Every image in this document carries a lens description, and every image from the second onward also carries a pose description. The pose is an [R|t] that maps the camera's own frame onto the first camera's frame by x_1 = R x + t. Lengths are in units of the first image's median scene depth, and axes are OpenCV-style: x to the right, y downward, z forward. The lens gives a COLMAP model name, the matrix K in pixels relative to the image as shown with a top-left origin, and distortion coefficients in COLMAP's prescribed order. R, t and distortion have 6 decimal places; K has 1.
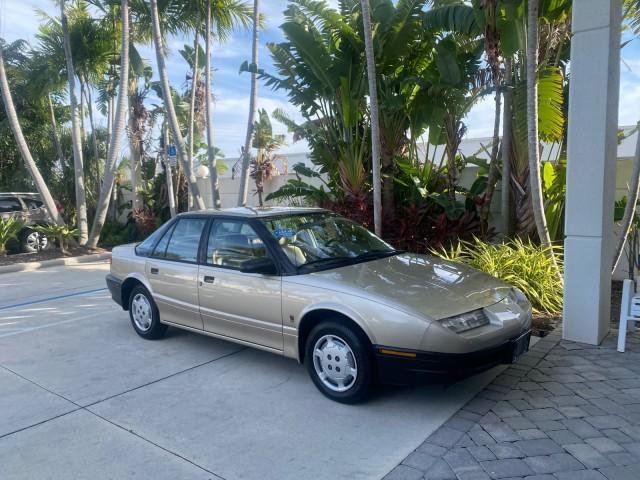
lens RADIAL K [[490.6, 0, 317.7], [0, 490.6, 236.9], [0, 0, 1]] dist [0.034716, -0.038530]
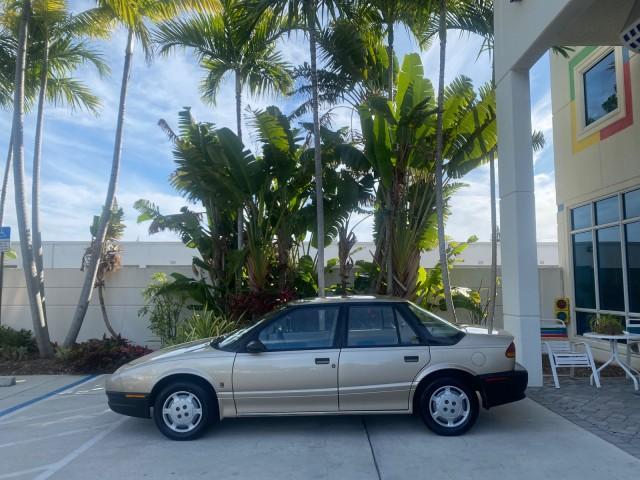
lens RADIAL K [[490.6, 0, 318.0], [0, 490.6, 236.0], [0, 0, 1]] dist [0.034716, -0.038530]
pose [[0.775602, 0.080500, 0.626068, -0.602792], [0.047822, 0.981490, -0.185445, 0.005016], [-0.629408, 0.173771, 0.757396, 0.110357]]
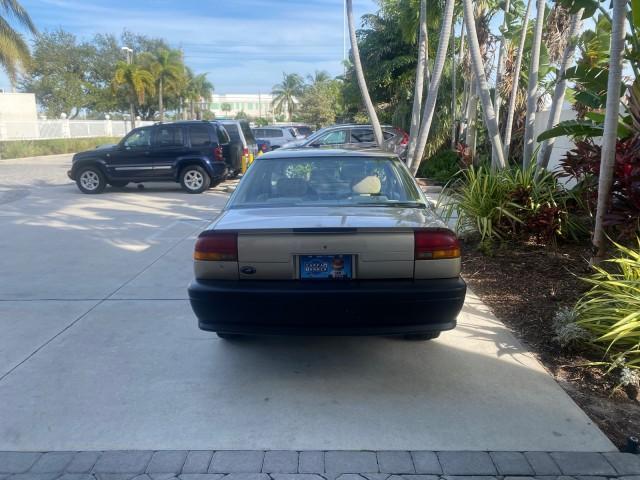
lens RADIAL K [[490.6, 0, 318.8], [0, 490.6, 237.2], [0, 0, 1]] dist [0.034716, -0.038530]
pose [[0.625454, 0.190217, -0.756720, 0.384282], [-0.087415, 0.980806, 0.174294, -0.039608], [0.775349, -0.042864, 0.630076, 0.304365]]
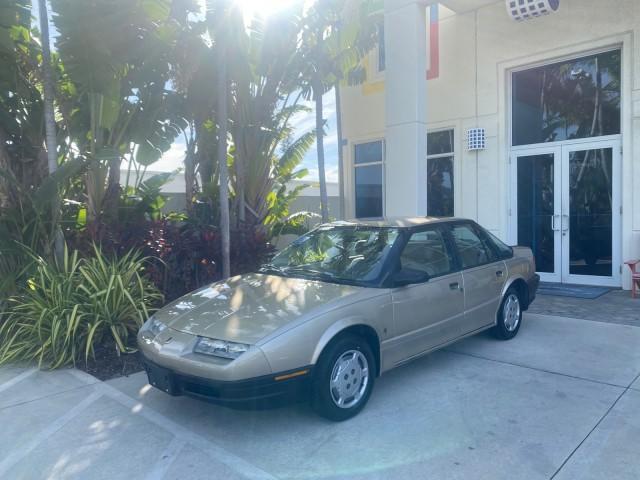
lens RADIAL K [[490.6, 0, 321.1], [0, 490.6, 243.4], [0, 0, 1]] dist [0.034716, -0.038530]
pose [[0.075044, -0.035070, 0.996563, -0.765441], [0.115201, 0.992995, 0.026269, -0.035677], [-0.990503, 0.112834, 0.078559, 0.741296]]
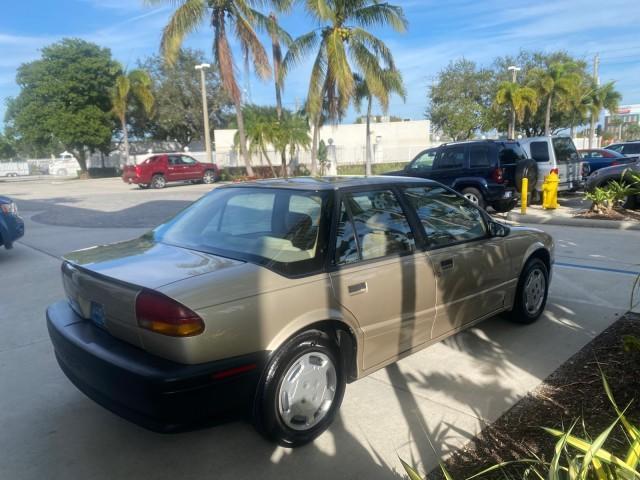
lens RADIAL K [[490.6, 0, 318.4], [0, 490.6, 237.9], [0, 0, 1]] dist [0.034716, -0.038530]
pose [[-0.108139, 0.193408, -0.975141, 0.412405], [-0.060938, 0.977759, 0.200685, -0.079566], [0.992266, 0.081125, -0.093948, 0.728136]]
